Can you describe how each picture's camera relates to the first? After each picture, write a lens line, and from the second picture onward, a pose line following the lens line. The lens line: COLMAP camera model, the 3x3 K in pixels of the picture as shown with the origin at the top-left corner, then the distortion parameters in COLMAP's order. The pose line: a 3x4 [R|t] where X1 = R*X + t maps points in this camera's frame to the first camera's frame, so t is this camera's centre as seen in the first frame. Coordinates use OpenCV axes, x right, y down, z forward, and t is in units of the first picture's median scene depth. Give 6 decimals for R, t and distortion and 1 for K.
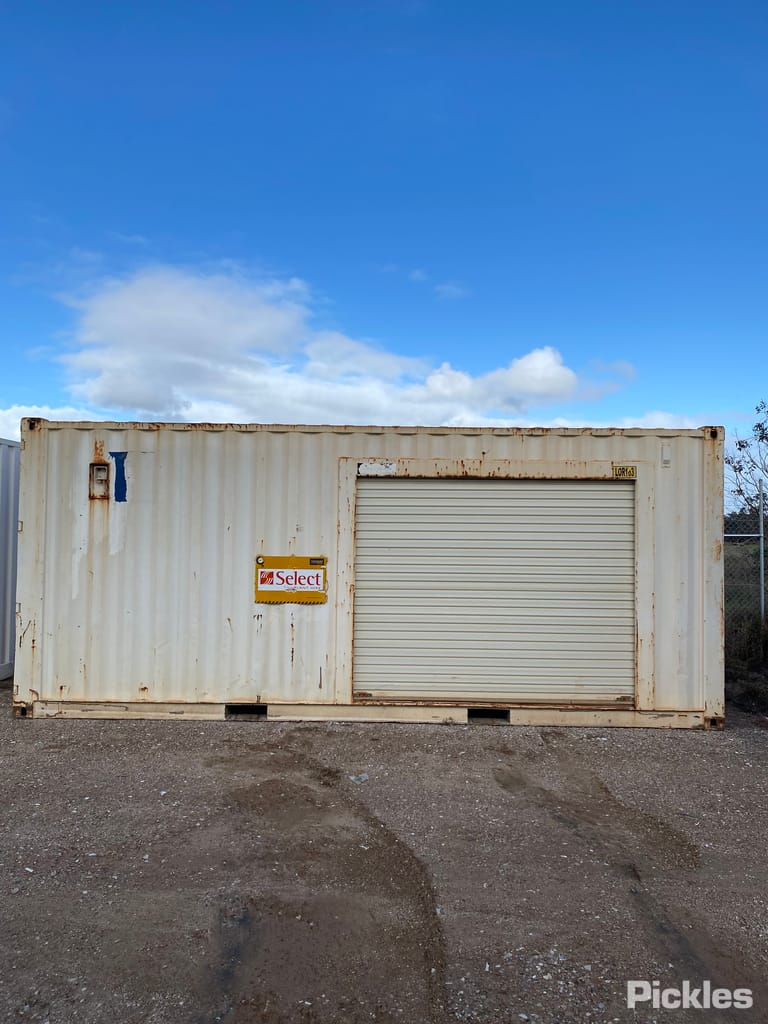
lens RADIAL K [[815.7, 0, 385.6], [0, 815.7, 509.7], [0, 0, 1]] dist [-0.021805, 0.006006]
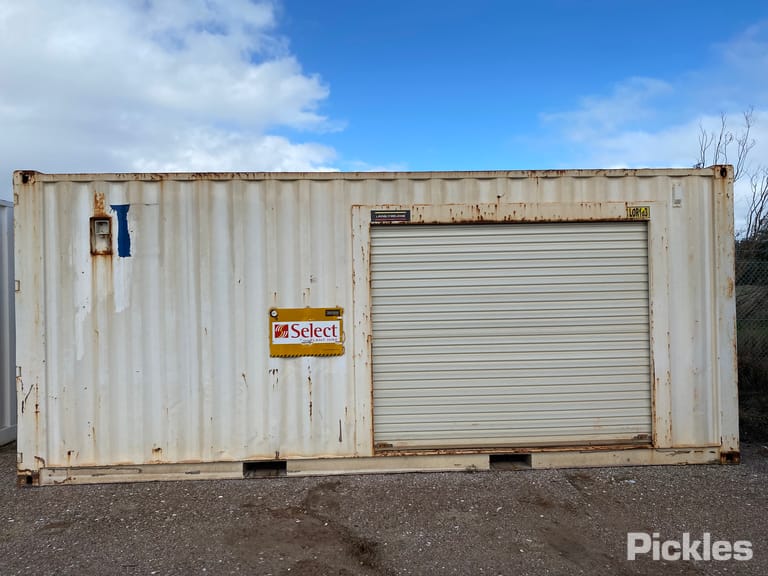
lens RADIAL K [[611.8, 0, 385.5], [0, 611.8, 290.0], [0, 0, 1]] dist [-0.021805, 0.006006]
pose [[0.997858, -0.031646, 0.057257, -0.062138], [0.029898, 0.999068, 0.031138, 0.016006], [-0.058189, -0.029359, 0.997874, 0.268693]]
